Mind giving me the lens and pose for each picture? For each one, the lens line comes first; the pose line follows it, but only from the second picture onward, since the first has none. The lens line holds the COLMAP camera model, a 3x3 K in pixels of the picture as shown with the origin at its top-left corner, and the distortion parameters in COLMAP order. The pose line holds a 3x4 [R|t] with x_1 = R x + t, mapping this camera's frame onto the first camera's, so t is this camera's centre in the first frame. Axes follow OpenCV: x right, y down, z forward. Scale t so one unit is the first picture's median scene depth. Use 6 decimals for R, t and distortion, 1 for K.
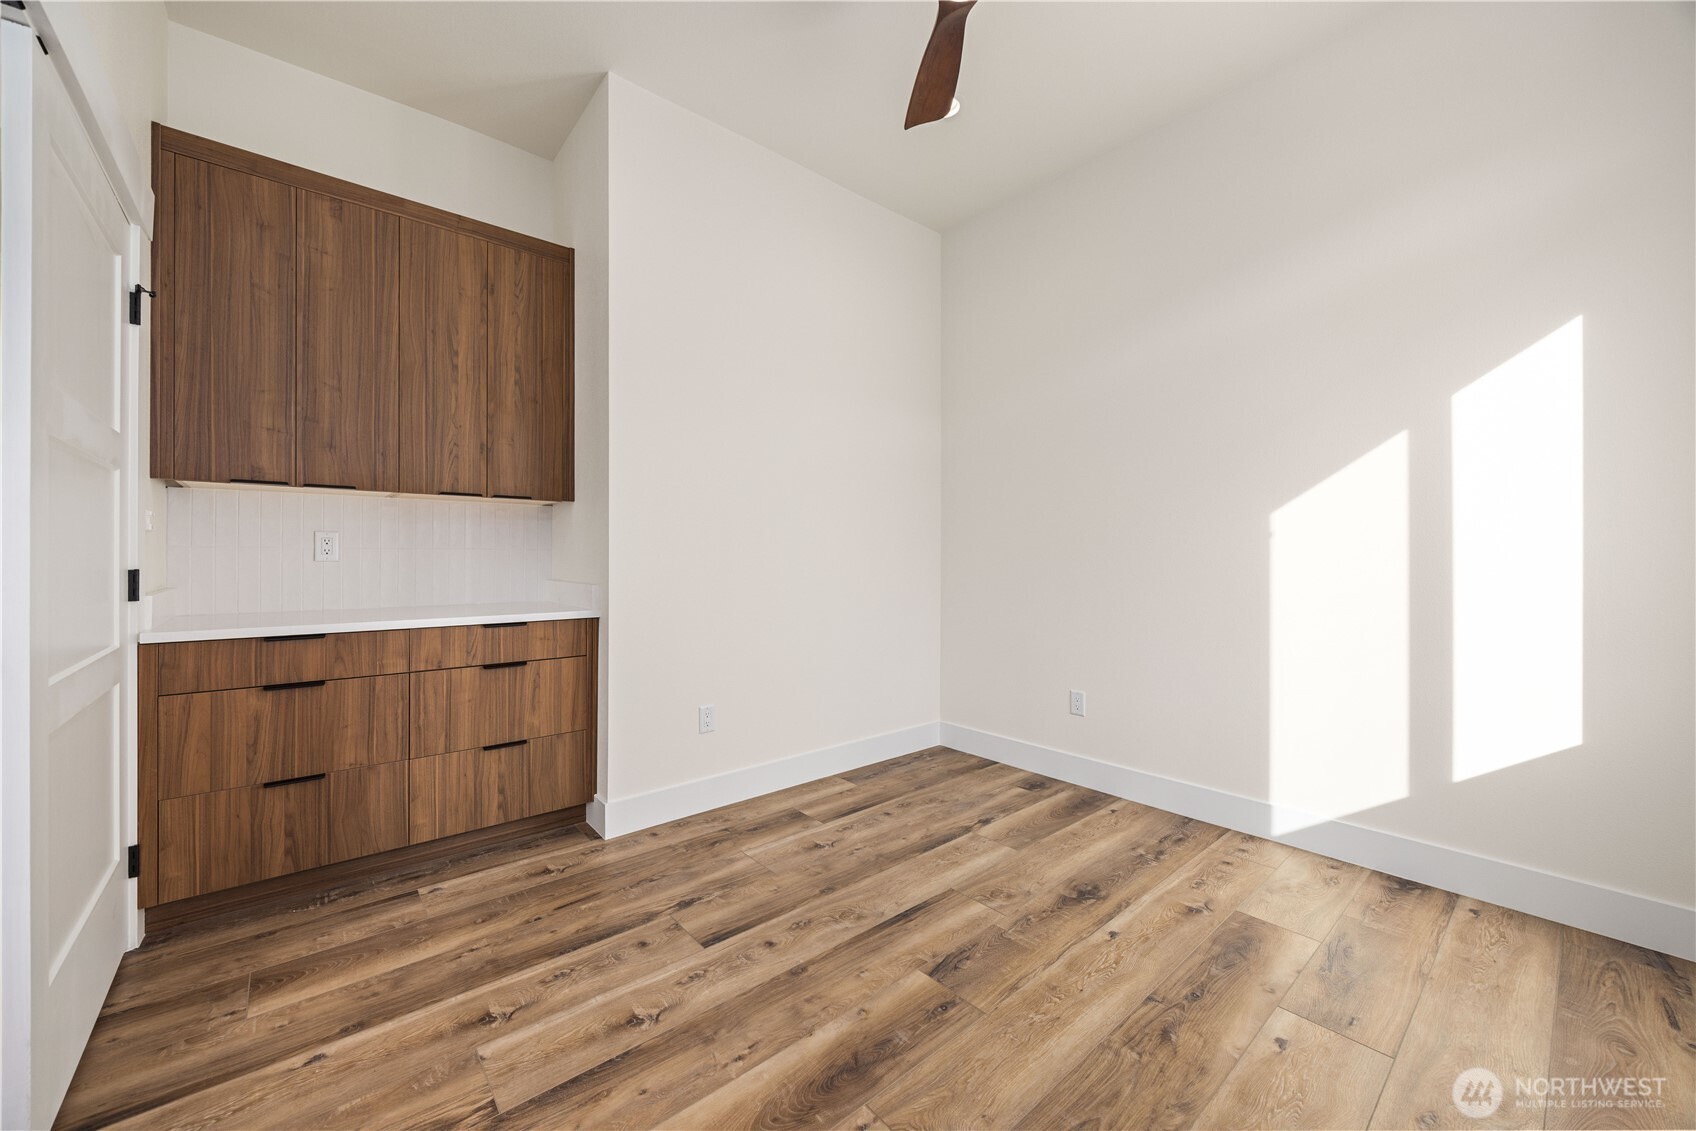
lens RADIAL K [[644.8, 0, 817.0], [0, 644.8, 558.8], [0, 0, 1]] dist [-0.003875, -0.000234]
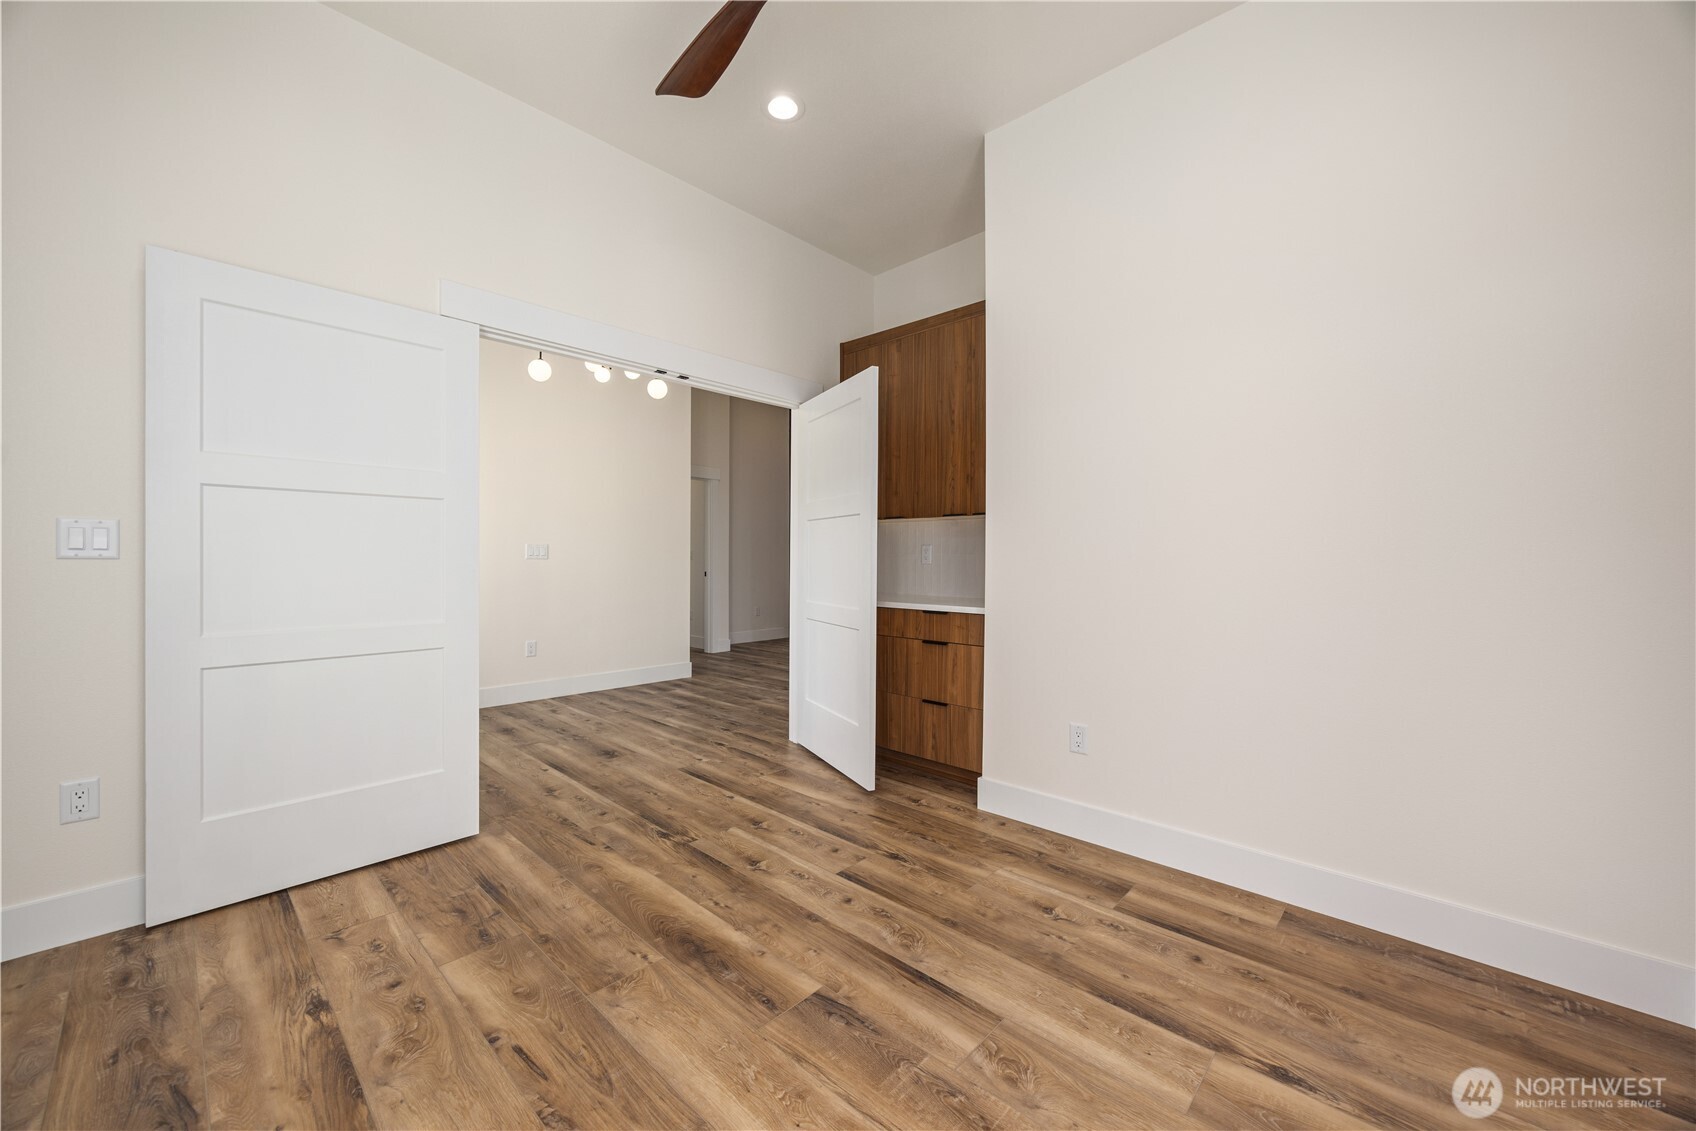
lens RADIAL K [[644.8, 0, 864.3], [0, 644.8, 565.7], [0, 0, 1]] dist [-0.003875, -0.000234]
pose [[0.137197, 0.005330, -0.990529, 0.866233], [-0.009708, 0.999945, 0.004036, 0.002402], [0.990496, 0.009063, 0.137241, 0.714148]]
